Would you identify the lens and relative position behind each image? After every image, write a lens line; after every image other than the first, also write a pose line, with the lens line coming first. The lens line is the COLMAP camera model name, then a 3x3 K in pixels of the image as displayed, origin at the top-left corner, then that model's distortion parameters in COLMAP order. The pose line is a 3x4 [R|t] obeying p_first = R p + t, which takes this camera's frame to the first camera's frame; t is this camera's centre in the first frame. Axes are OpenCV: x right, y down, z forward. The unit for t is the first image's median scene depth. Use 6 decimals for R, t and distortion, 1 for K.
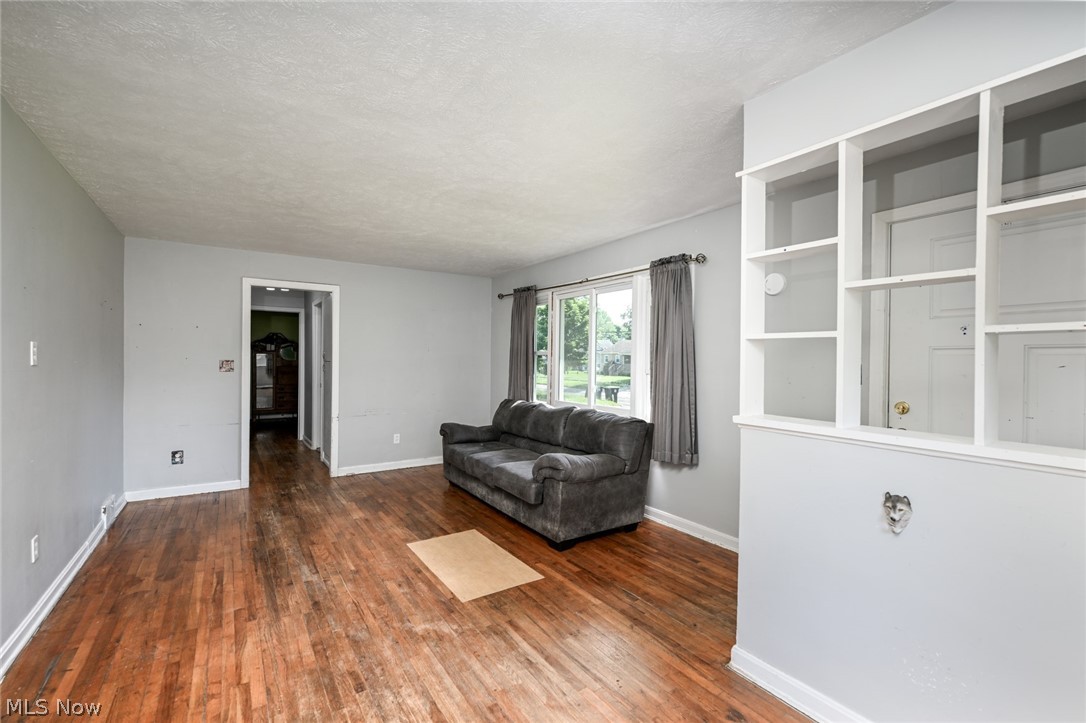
lens RADIAL K [[466.0, 0, 543.0], [0, 466.0, 361.5], [0, 0, 1]] dist [-0.003502, -0.000107]
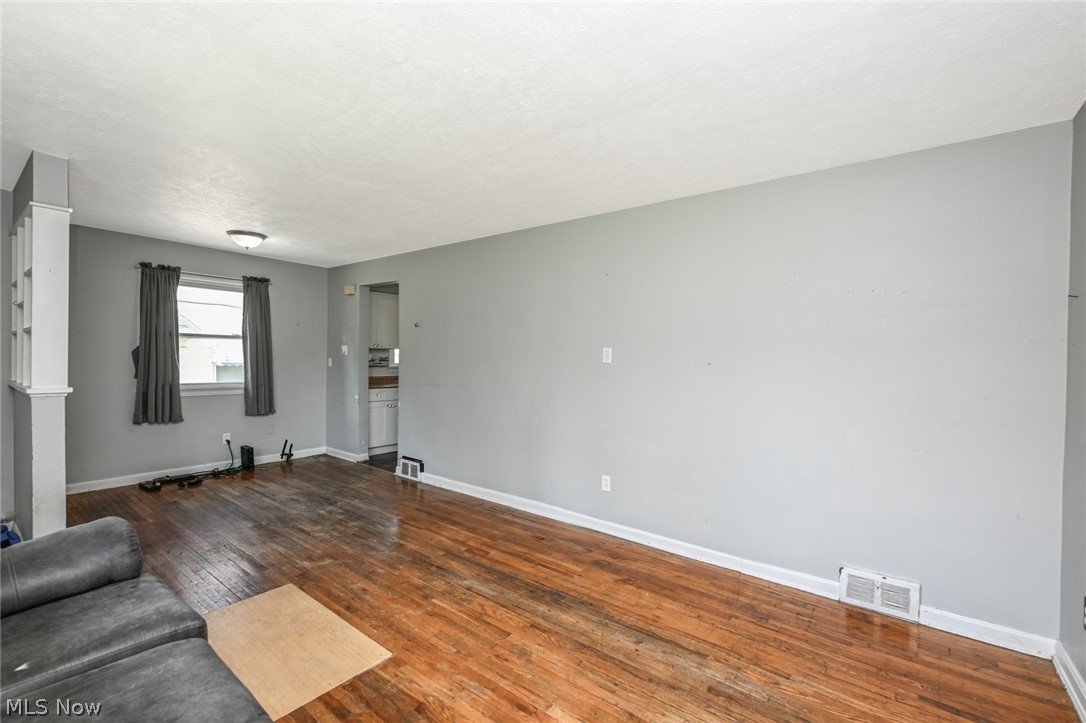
lens RADIAL K [[466.0, 0, 543.0], [0, 466.0, 361.5], [0, 0, 1]] dist [-0.003502, -0.000107]
pose [[-0.948484, -0.020418, -0.316168, -0.318866], [-0.026330, 0.999549, 0.014439, -0.010255], [0.315730, 0.022020, -0.948593, 1.862964]]
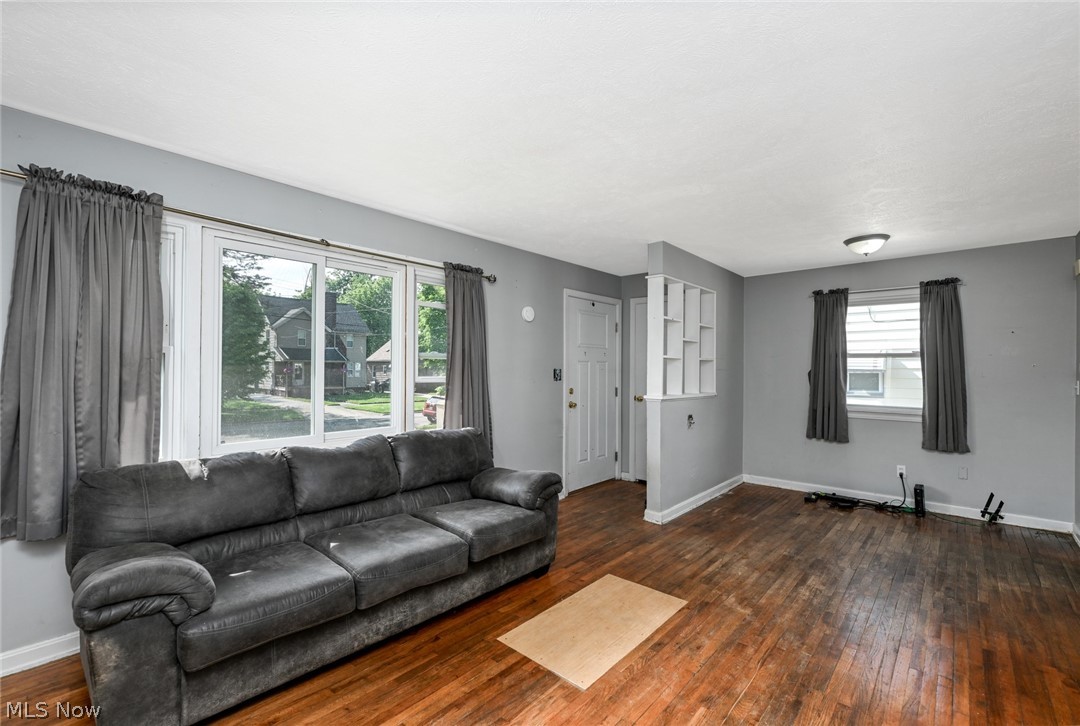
lens RADIAL K [[470.5, 0, 540.0], [0, 470.5, 363.0], [0, 0, 1]] dist [-0.005750, -0.000499]
pose [[-0.241614, 0.001446, 0.970371, -0.958705], [-0.004402, 0.999987, -0.002586, -0.011061], [-0.970362, -0.004896, -0.241605, 1.360385]]
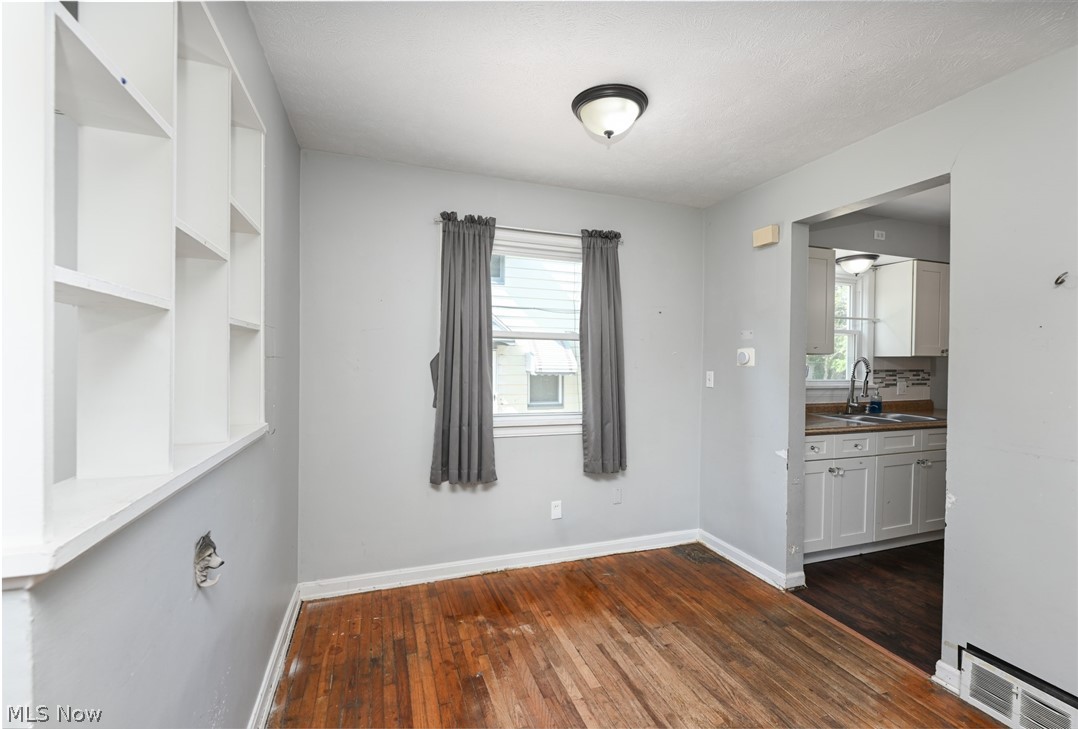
lens RADIAL K [[469.6, 0, 539.0], [0, 469.6, 364.5], [0, 0, 1]] dist [-0.005750, -0.000499]
pose [[-0.966360, -0.025355, 0.255940, 0.033388], [-0.020710, 0.999569, 0.020829, -0.003870], [-0.256358, 0.014828, -0.966468, 0.830913]]
